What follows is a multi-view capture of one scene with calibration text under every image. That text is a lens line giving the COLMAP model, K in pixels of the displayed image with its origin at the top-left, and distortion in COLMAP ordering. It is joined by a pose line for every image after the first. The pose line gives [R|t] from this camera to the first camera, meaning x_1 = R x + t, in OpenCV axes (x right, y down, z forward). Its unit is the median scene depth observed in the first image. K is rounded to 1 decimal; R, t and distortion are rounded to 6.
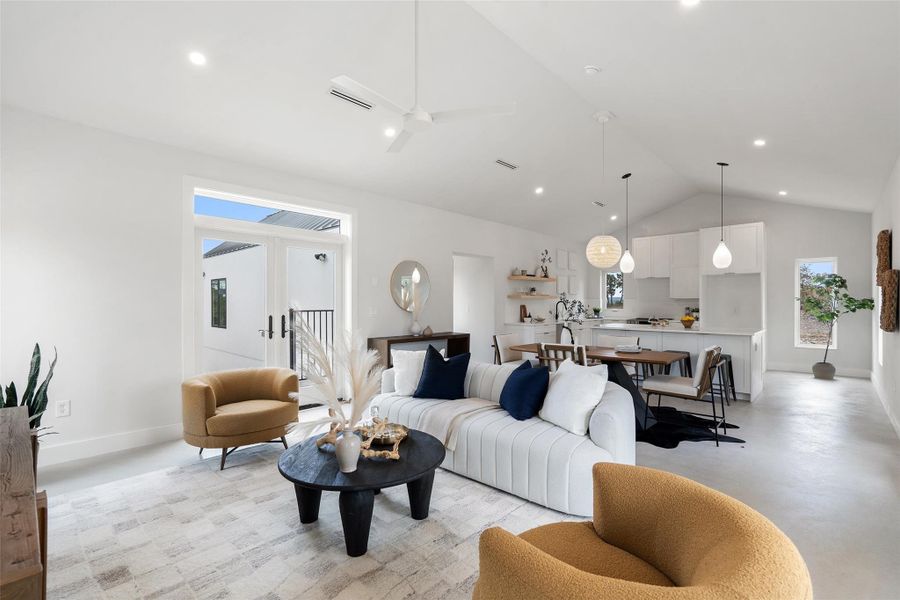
lens RADIAL K [[409.8, 0, 450.3], [0, 409.8, 304.7], [0, 0, 1]] dist [-0.004303, 0.003377]
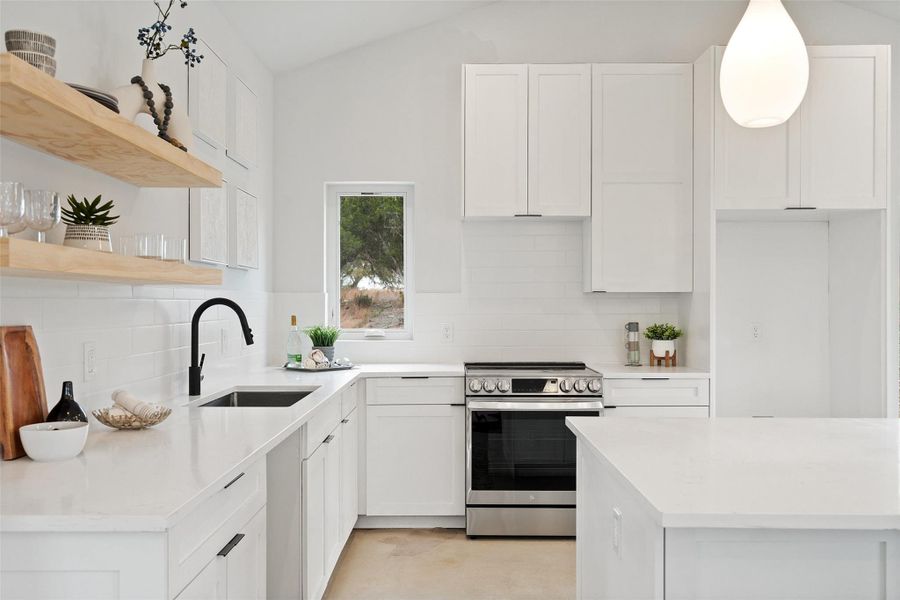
lens RADIAL K [[778.7, 0, 448.3], [0, 778.7, 306.4], [0, 0, 1]] dist [0.007637, 0.011621]
pose [[0.736049, 0.000114, 0.676928, 0.119141], [0.002126, 0.999995, -0.002481, -0.004729], [-0.676924, 0.003265, 0.736045, 0.776384]]
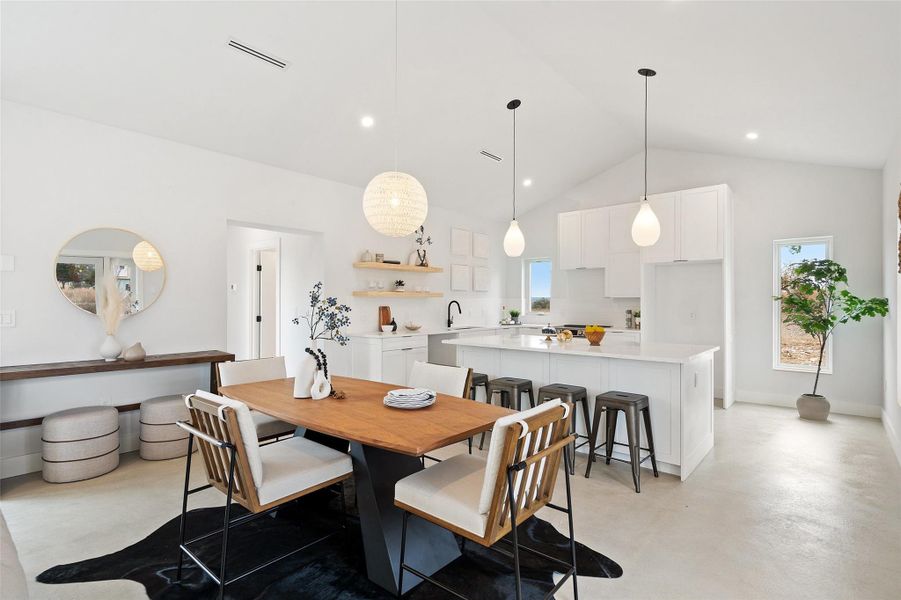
lens RADIAL K [[446.4, 0, 451.6], [0, 446.4, 304.0], [0, 0, 1]] dist [0.002192, 0.003091]
pose [[0.999075, 0.002704, 0.042927, 0.276210], [-0.002583, 0.999993, -0.002865, -0.001245], [-0.042935, 0.002751, 0.999074, 0.280815]]
